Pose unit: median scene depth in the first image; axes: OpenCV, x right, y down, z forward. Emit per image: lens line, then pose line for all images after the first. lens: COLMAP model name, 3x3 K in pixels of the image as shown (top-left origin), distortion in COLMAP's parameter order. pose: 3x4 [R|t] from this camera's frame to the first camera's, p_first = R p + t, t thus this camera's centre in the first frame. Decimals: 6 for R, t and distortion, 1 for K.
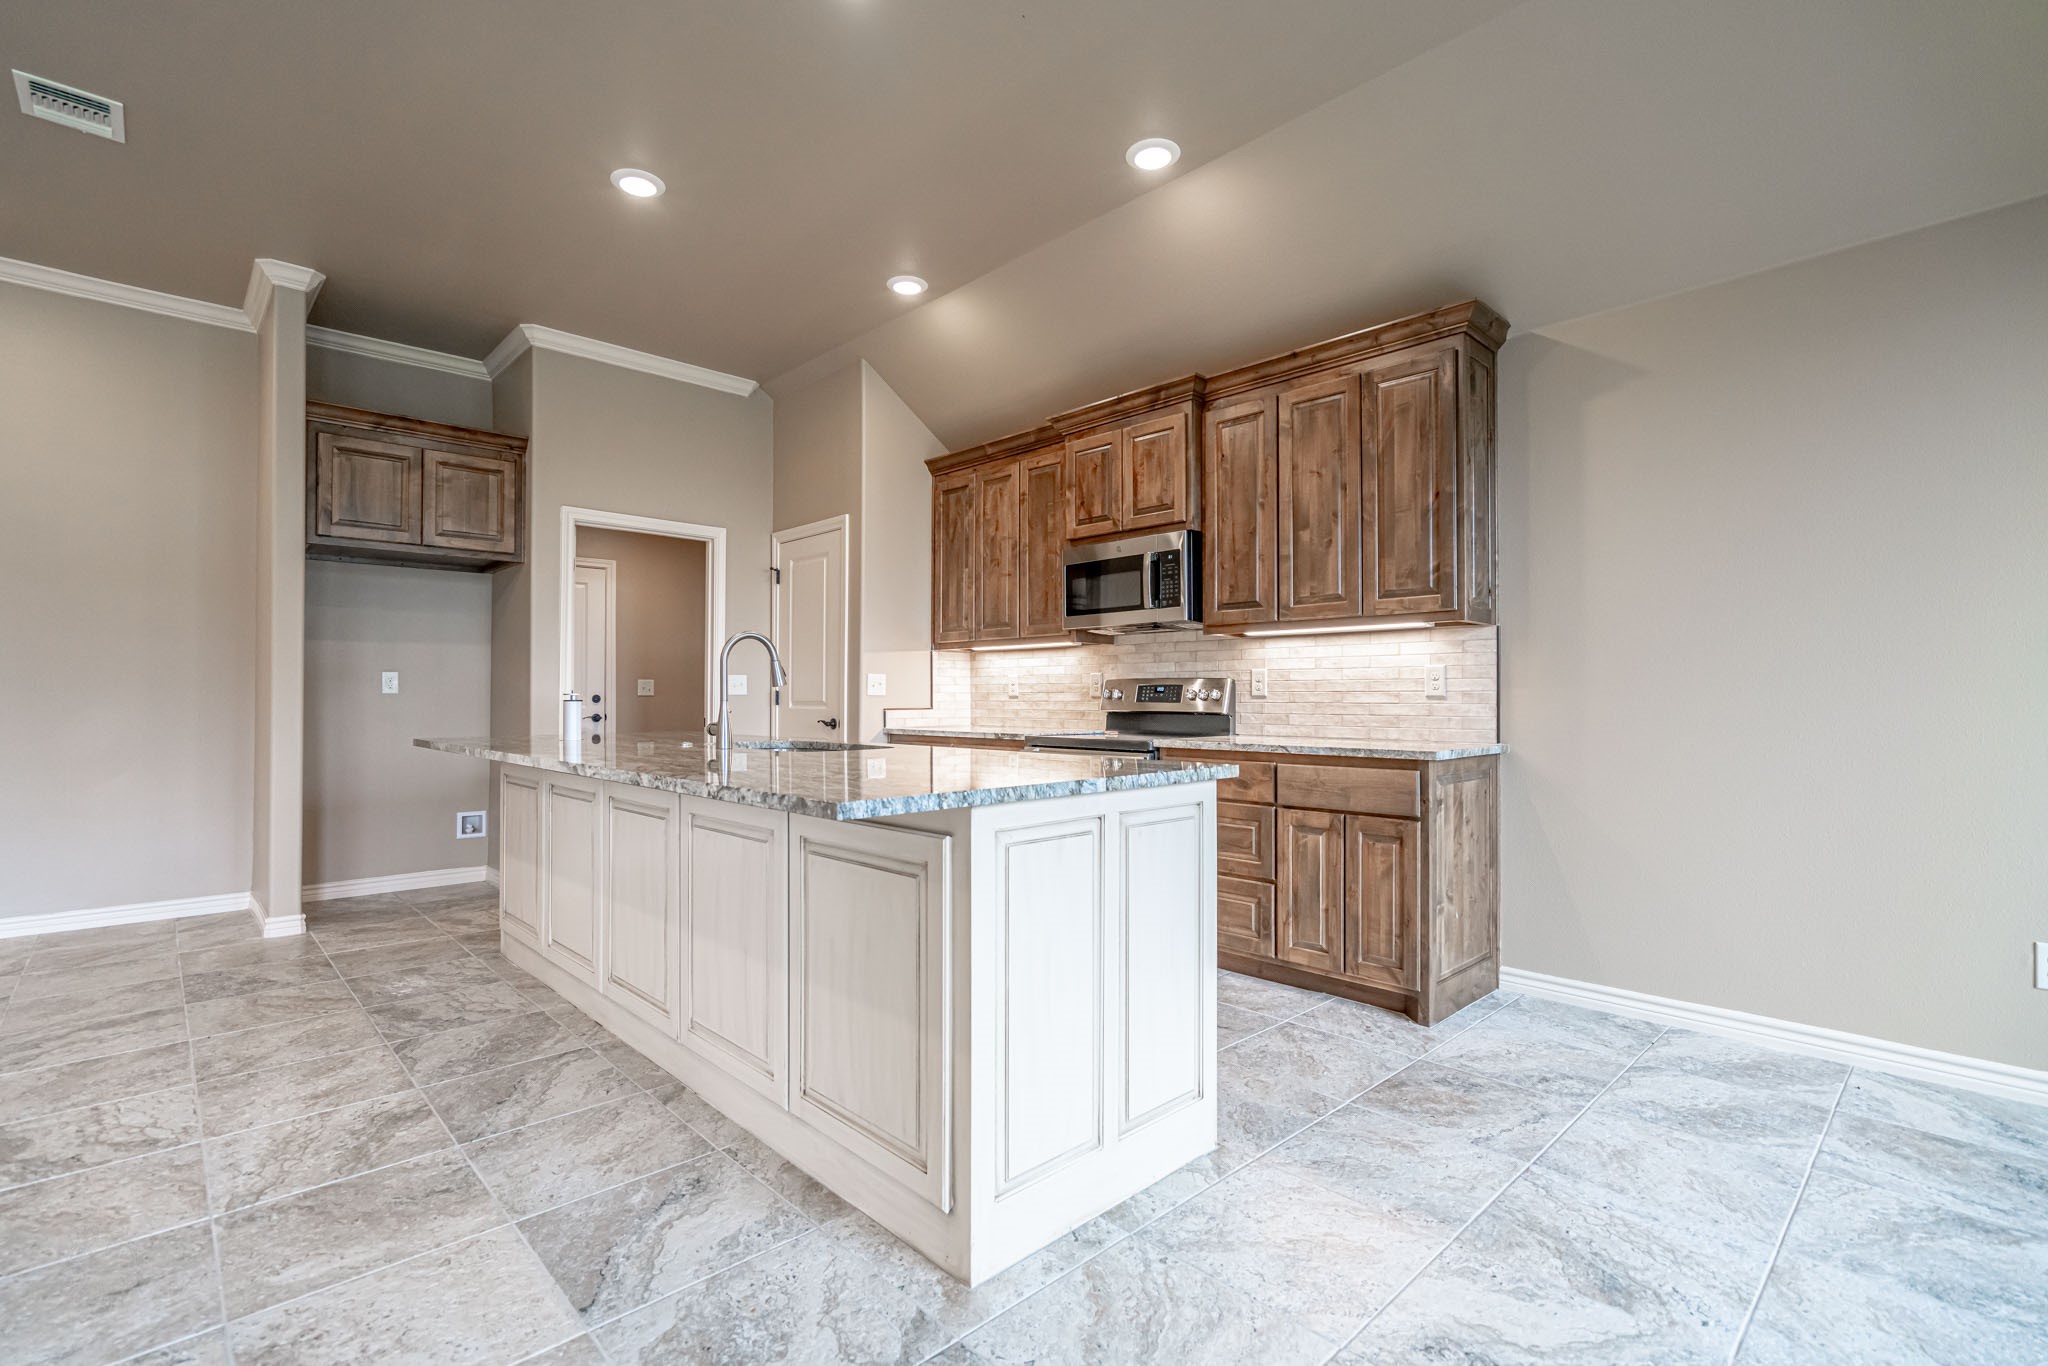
lens RADIAL K [[933.2, 0, 1010.4], [0, 933.2, 688.5], [0, 0, 1]] dist [-0.003567, 0.000526]
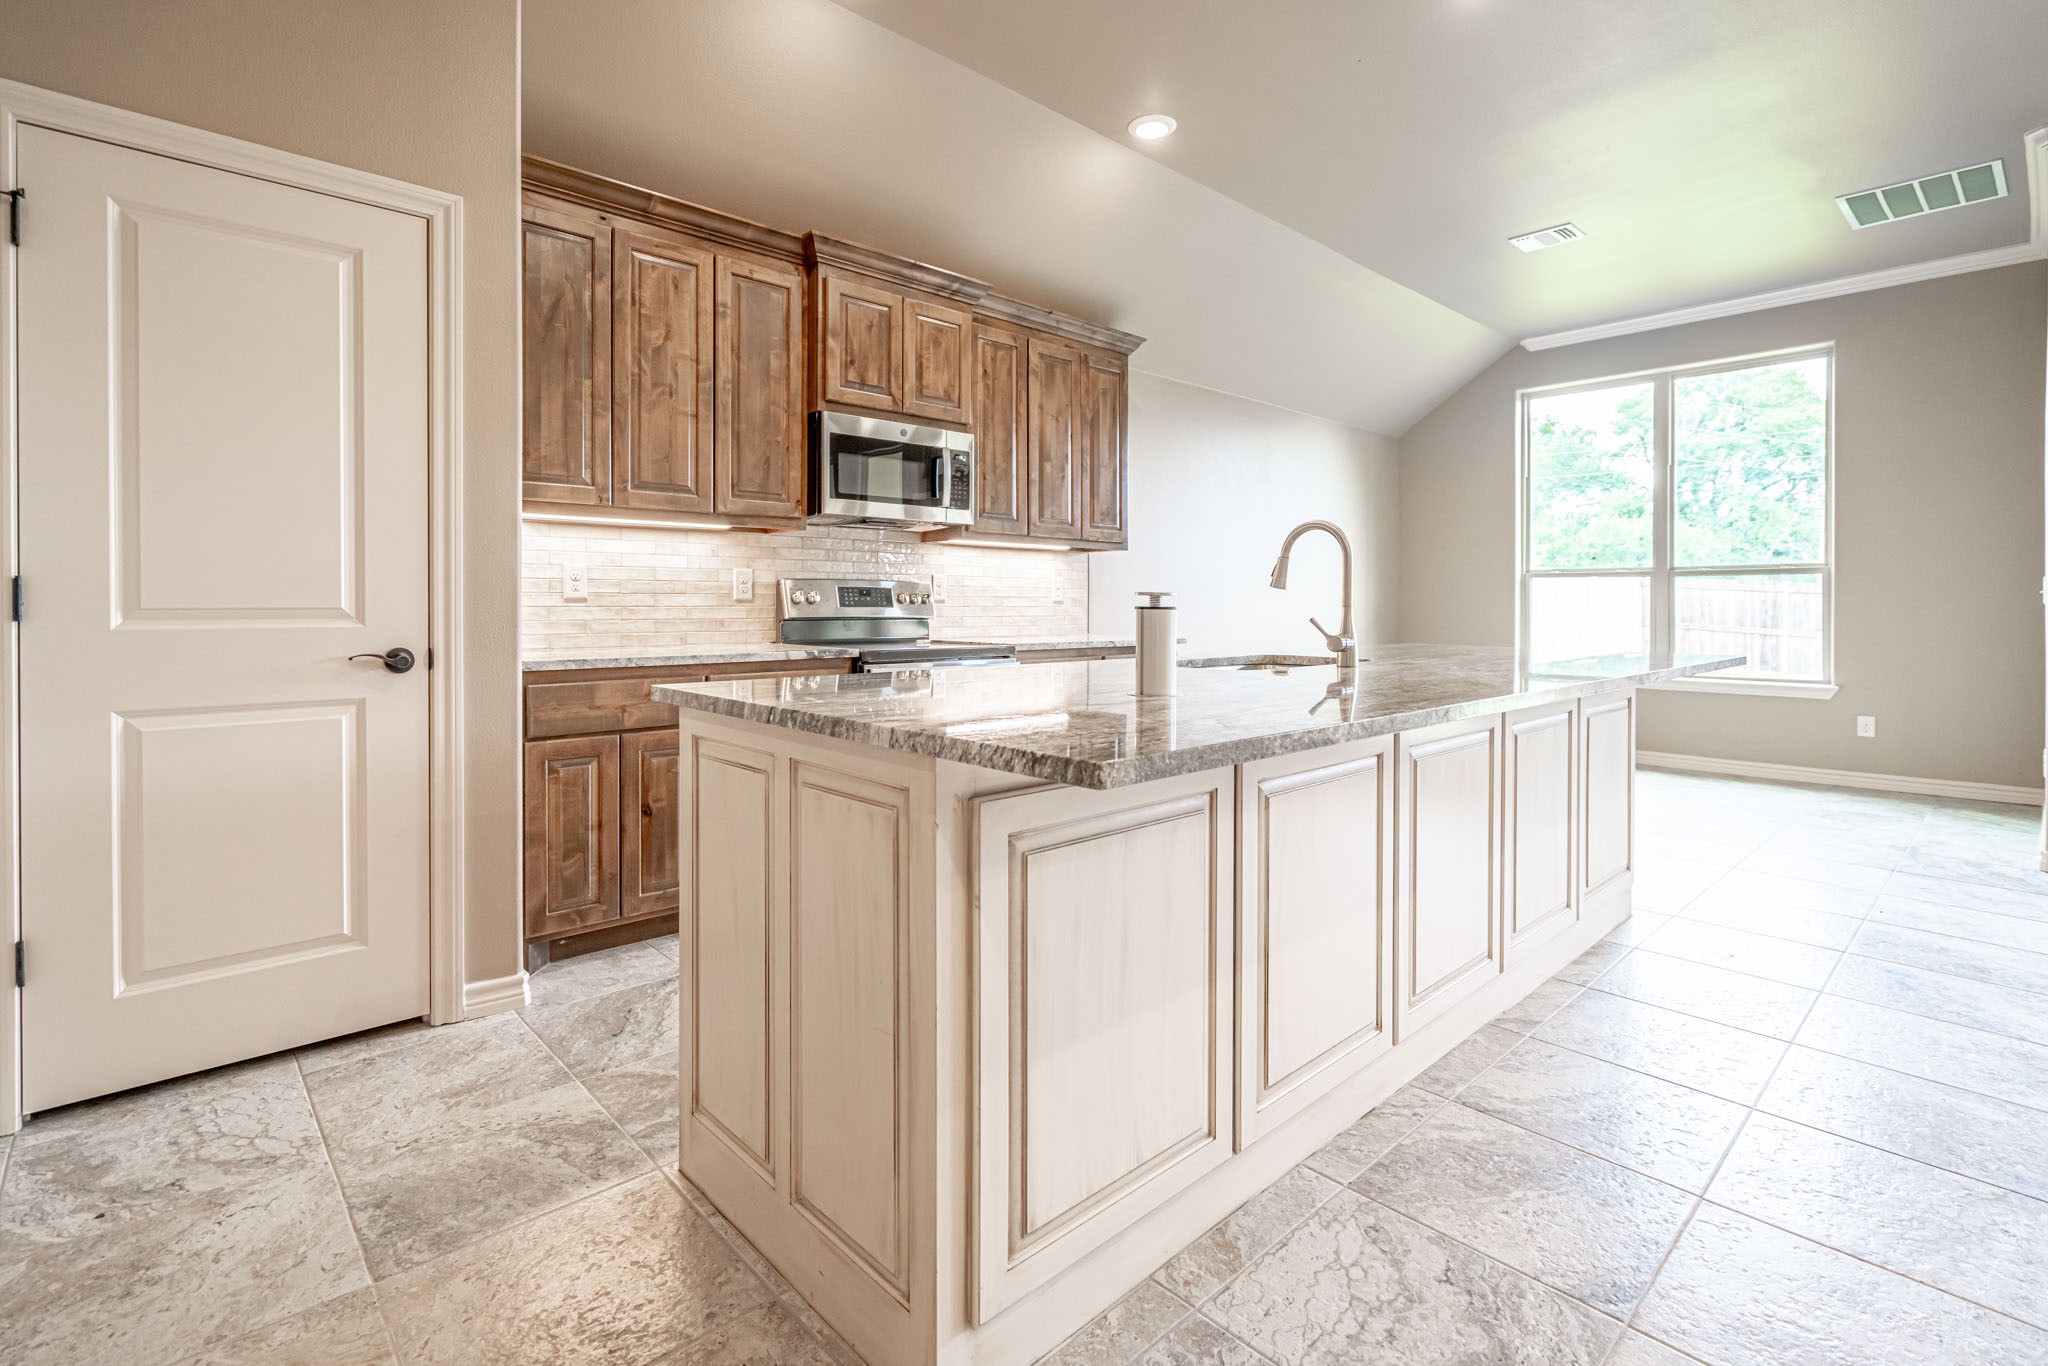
lens RADIAL K [[942.7, 0, 1028.9], [0, 942.7, 605.8], [0, 0, 1]] dist [-0.001304, 0.000021]
pose [[0.003280, -0.003109, 0.999990, -0.846365], [-0.010782, 0.999937, 0.003144, 0.010352], [-0.999936, -0.010792, 0.003246, 0.961301]]
